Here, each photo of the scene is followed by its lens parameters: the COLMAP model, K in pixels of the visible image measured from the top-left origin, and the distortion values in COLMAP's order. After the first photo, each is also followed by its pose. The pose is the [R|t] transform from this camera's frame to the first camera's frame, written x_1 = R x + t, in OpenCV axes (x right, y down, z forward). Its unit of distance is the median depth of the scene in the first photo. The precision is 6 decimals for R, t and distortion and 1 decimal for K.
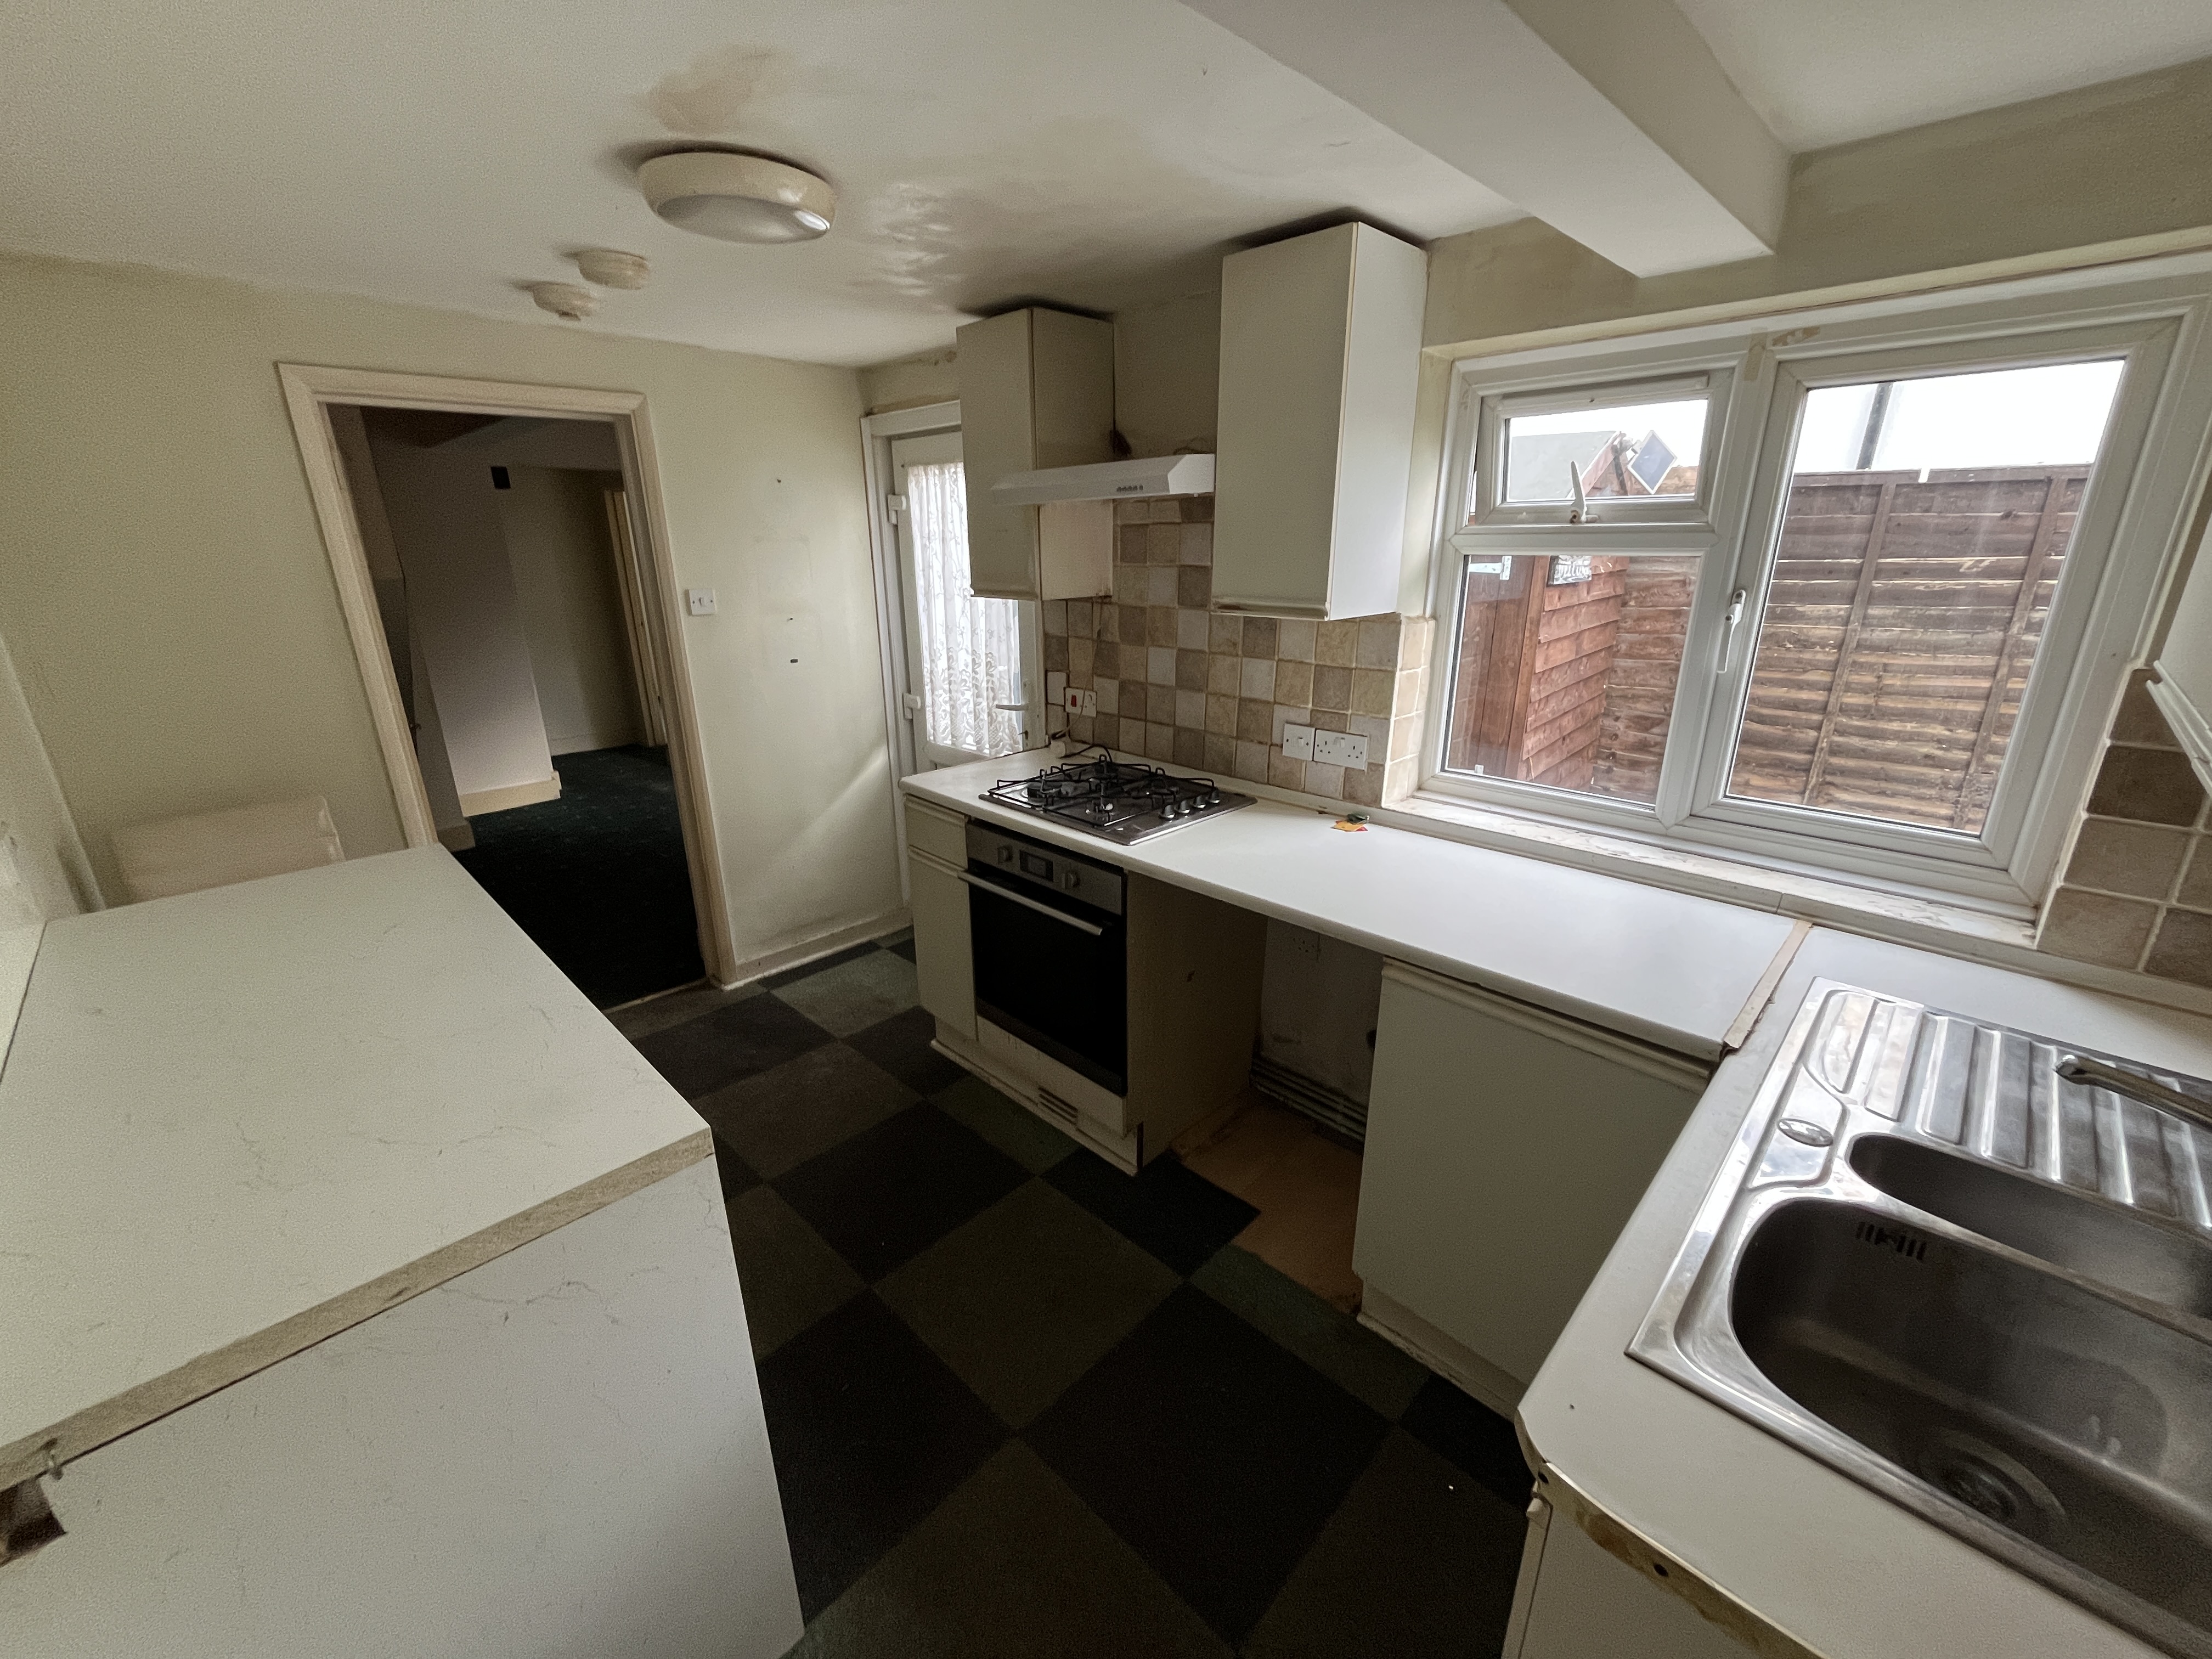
lens RADIAL K [[894.7, 0, 1097.2], [0, 894.7, 827.3], [0, 0, 1]] dist [0.000146, -0.000542]
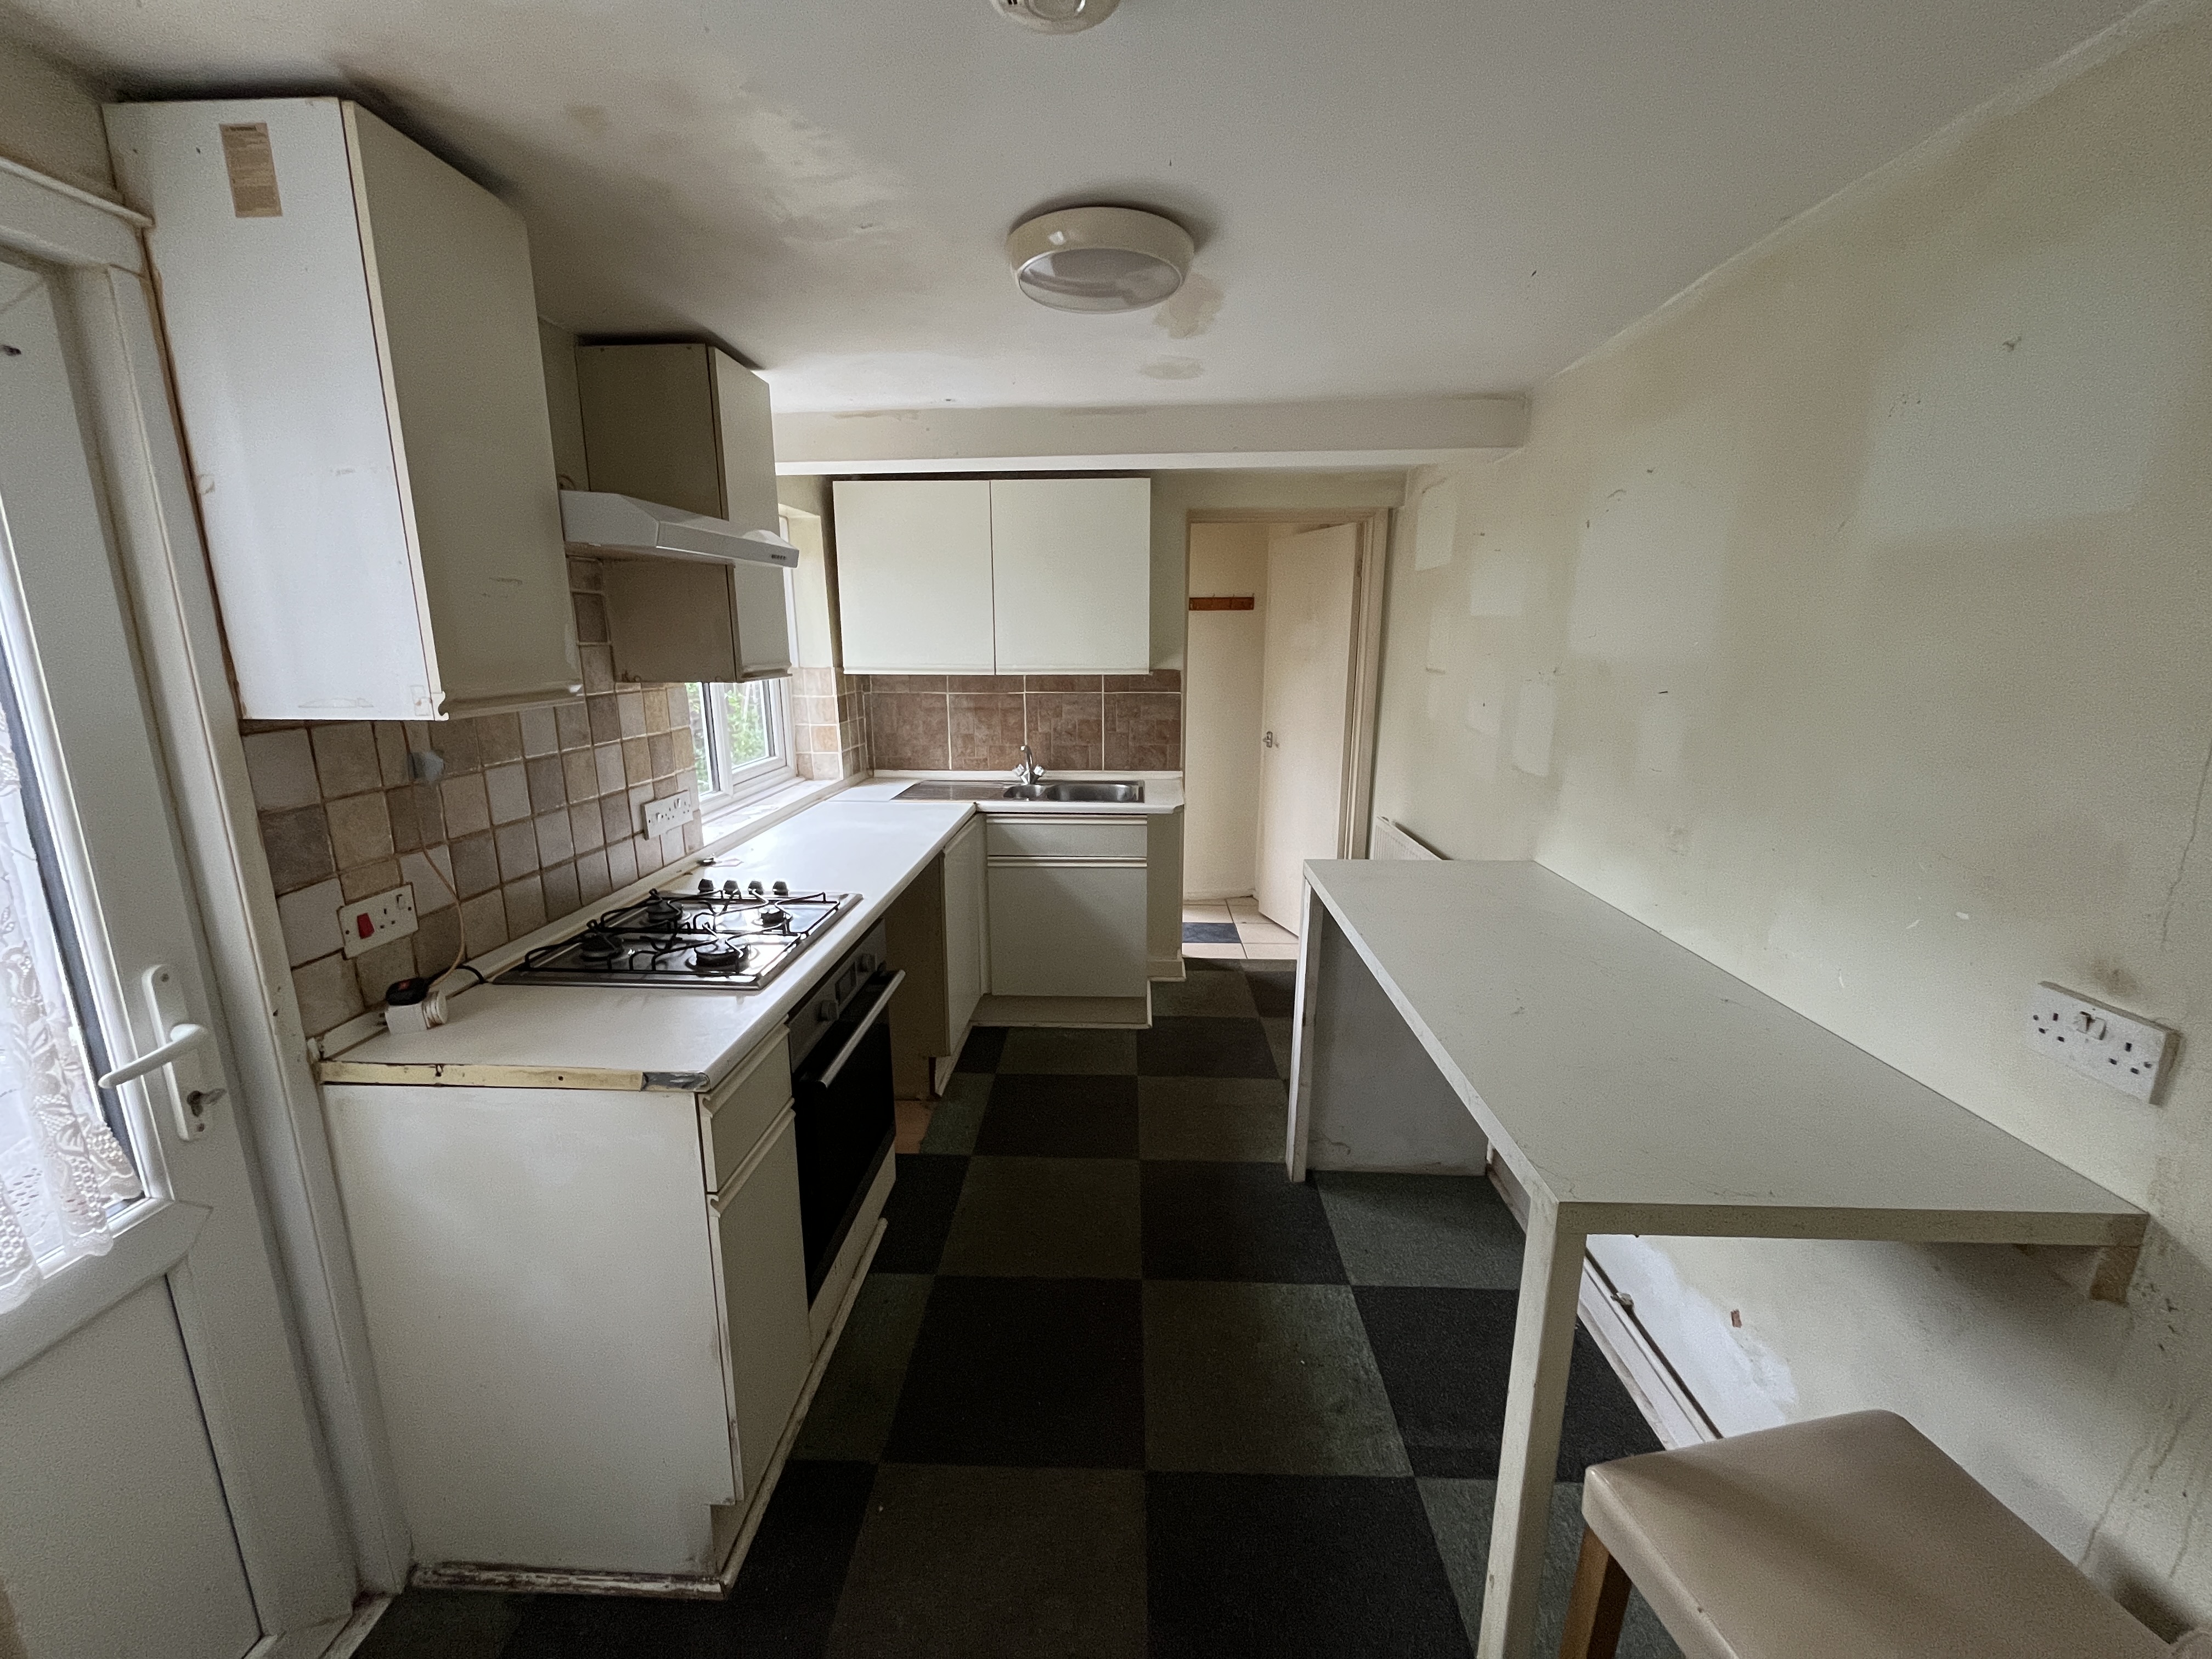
lens RADIAL K [[892.6, 0, 1097.2], [0, 892.6, 828.7], [0, 0, 1]] dist [-0.000876, -0.000586]
pose [[-0.679058, -0.144210, 0.719781, -0.726914], [0.235982, 0.885587, 0.400060, -0.328831], [-0.695121, 0.441519, -0.567334, 1.115833]]
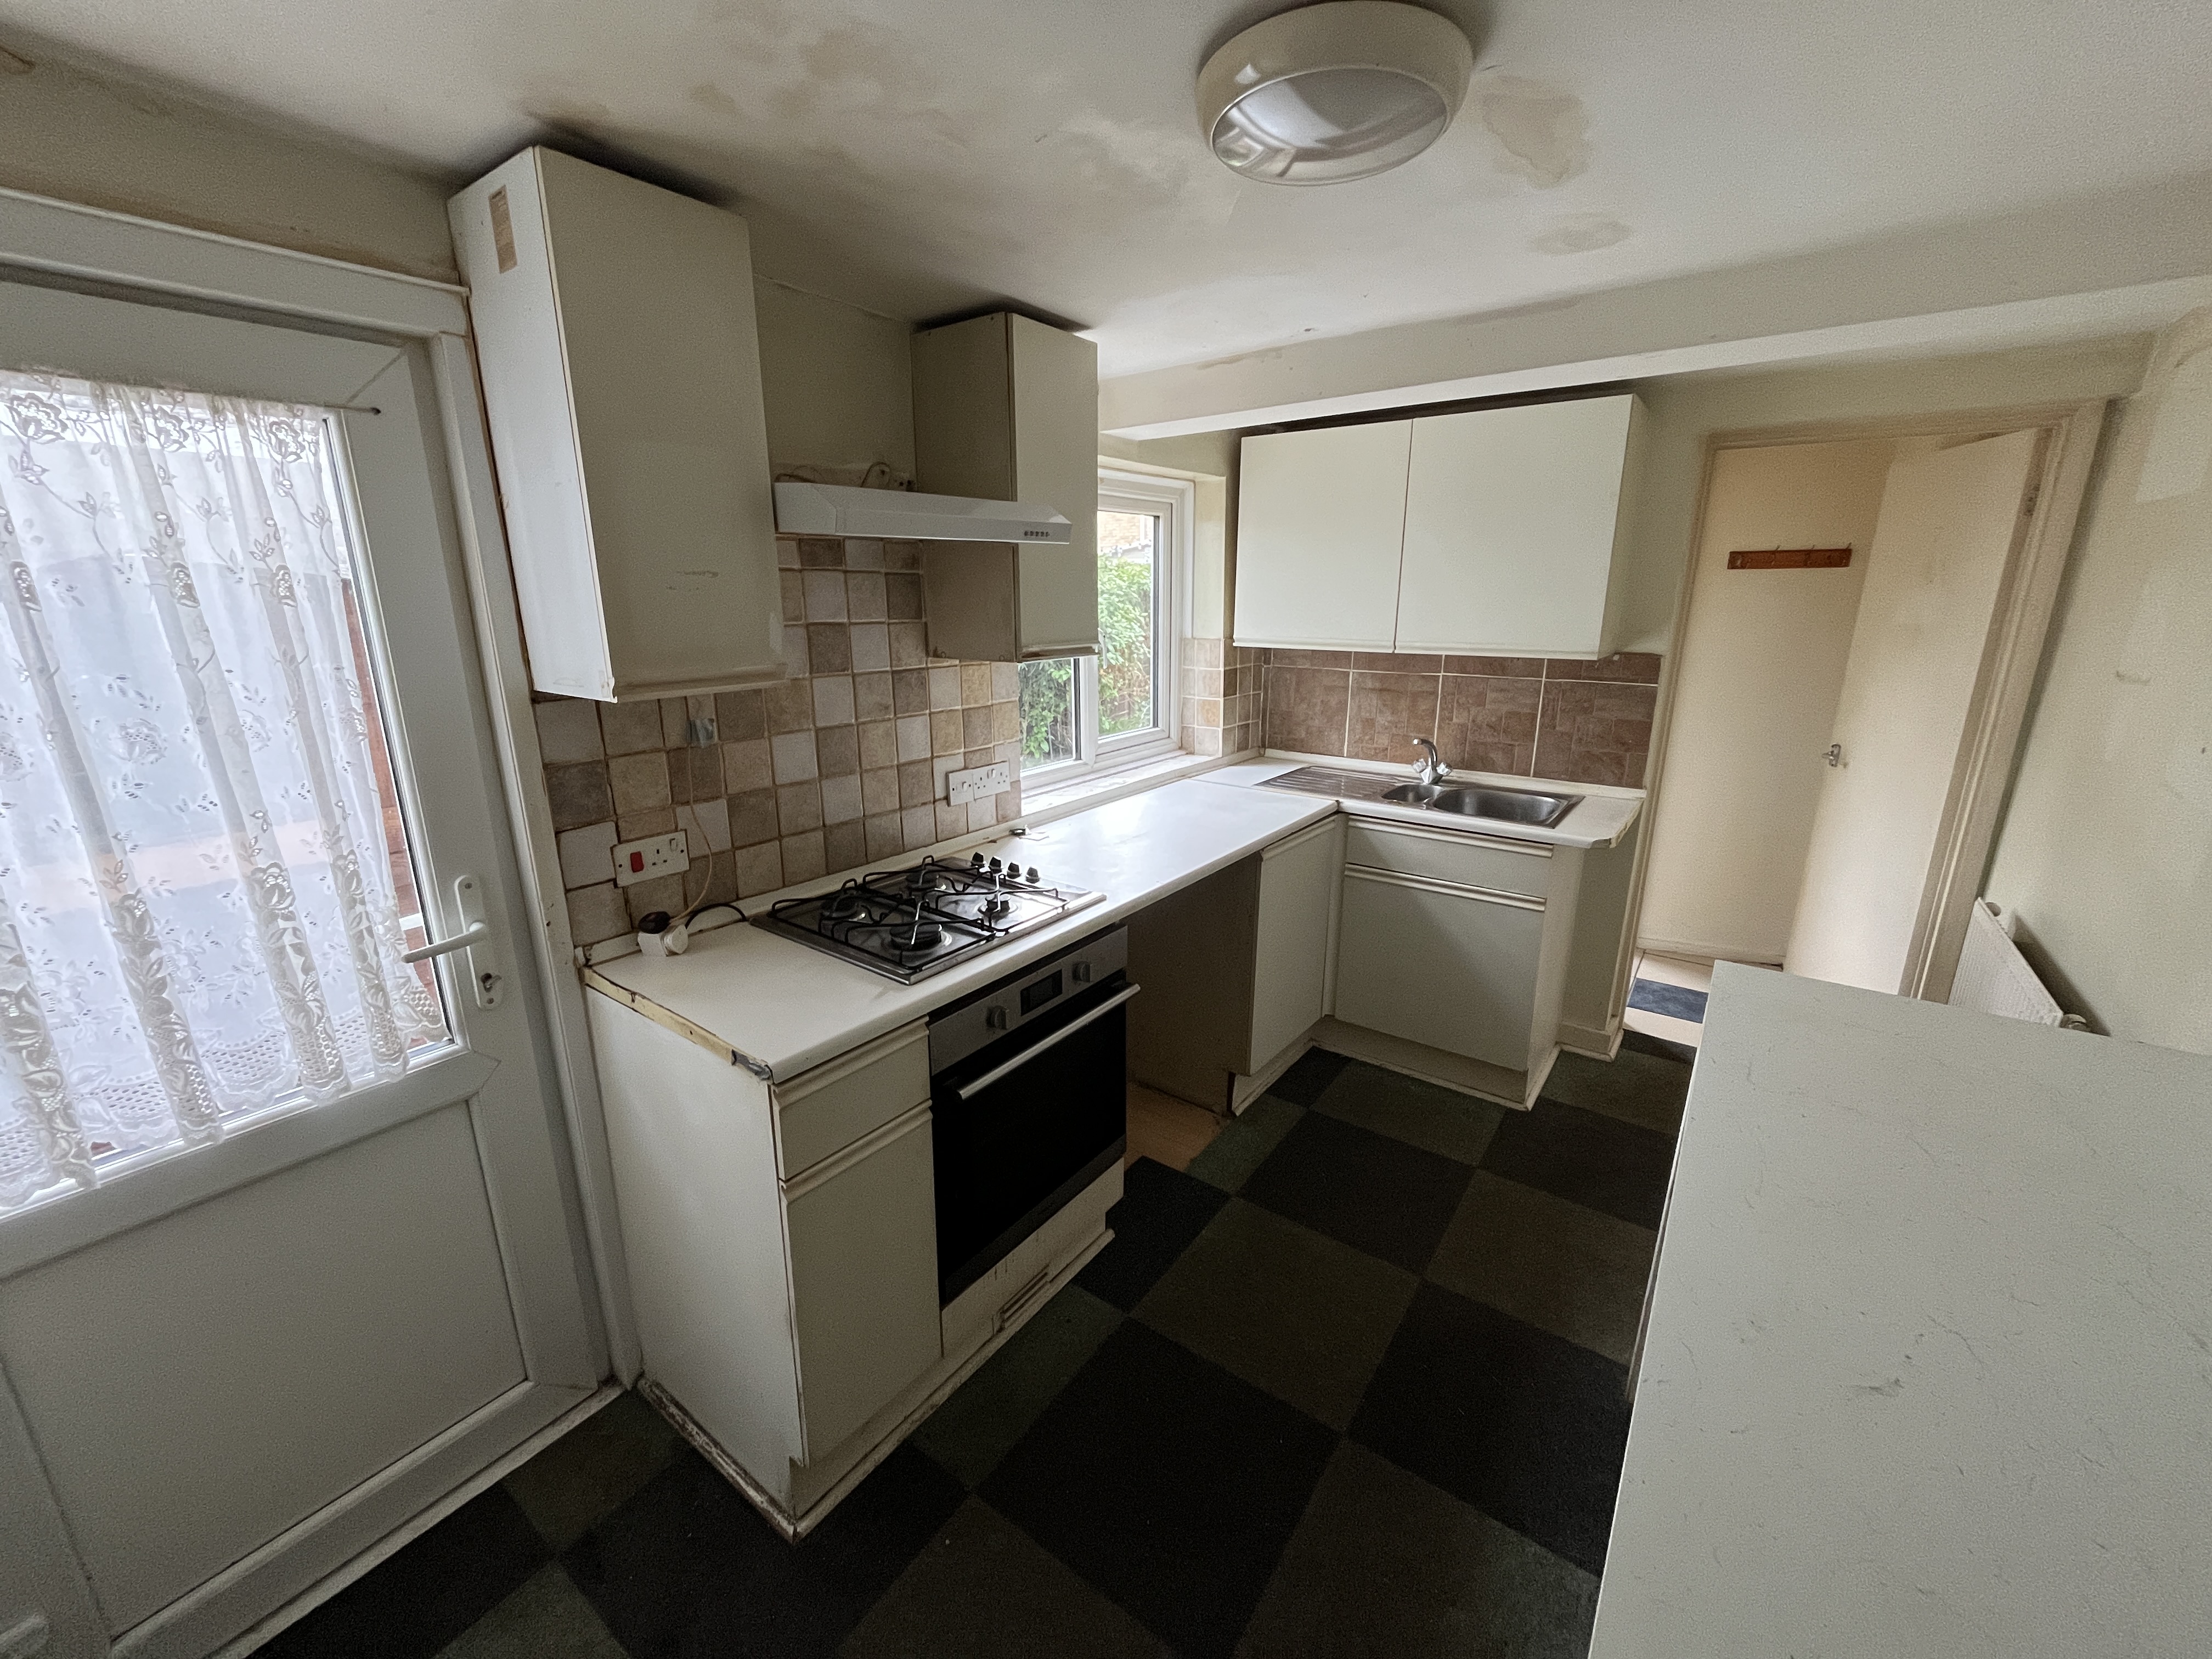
lens RADIAL K [[892.6, 0, 1097.2], [0, 892.6, 828.7], [0, 0, 1]] dist [-0.000876, -0.000586]
pose [[-0.149496, -0.244519, 0.958051, -0.715220], [0.309762, 0.908581, 0.280229, -0.264695], [-0.938988, 0.338661, -0.060086, 0.852551]]
